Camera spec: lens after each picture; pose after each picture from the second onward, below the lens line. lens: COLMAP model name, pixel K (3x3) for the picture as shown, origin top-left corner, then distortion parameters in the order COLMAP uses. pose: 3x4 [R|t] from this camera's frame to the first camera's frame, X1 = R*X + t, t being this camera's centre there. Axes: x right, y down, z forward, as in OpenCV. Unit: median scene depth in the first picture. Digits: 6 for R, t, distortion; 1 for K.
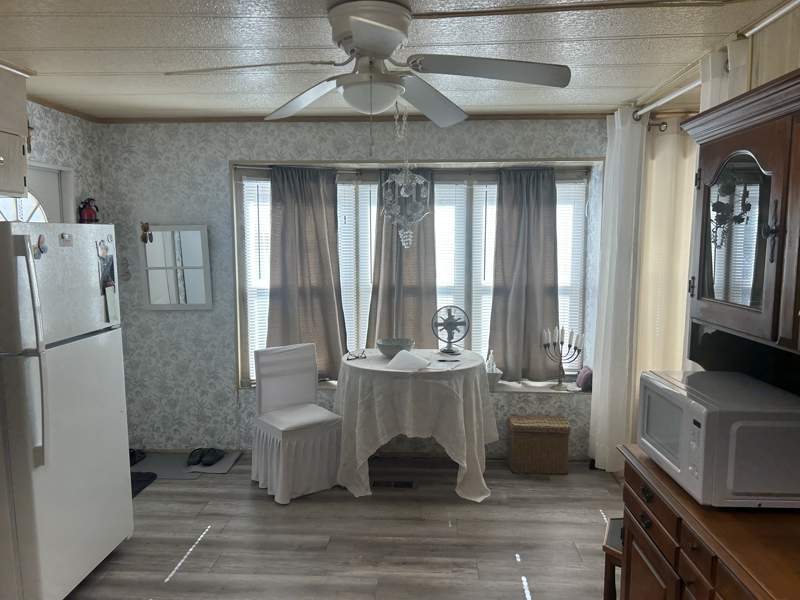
lens RADIAL K [[592.1, 0, 400.0], [0, 592.1, 300.0], [0, 0, 1]] dist [0.011805, 0.005003]
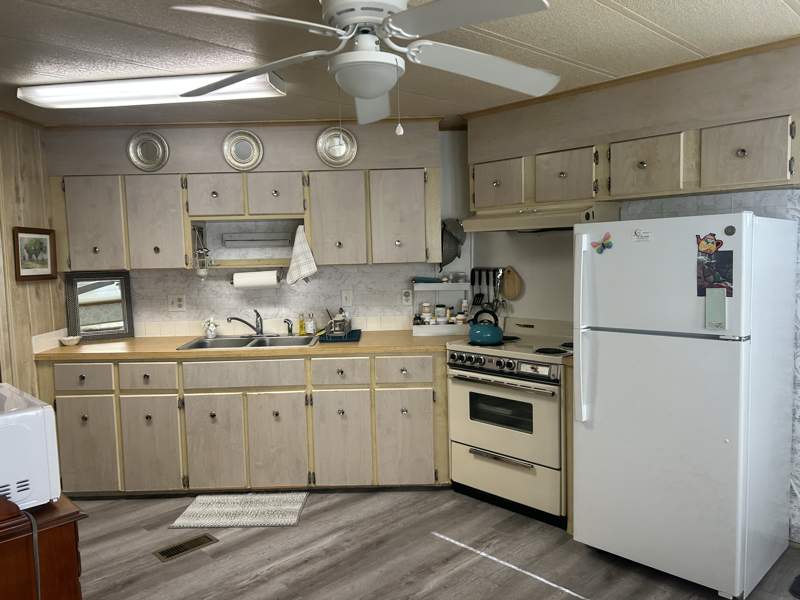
lens RADIAL K [[592.1, 0, 400.0], [0, 592.1, 300.0], [0, 0, 1]] dist [0.011805, 0.005003]
pose [[-0.684803, 0.081687, -0.724135, 0.471372], [-0.041331, 0.987744, 0.150510, -0.125807], [0.727555, 0.132999, -0.673034, 1.373022]]
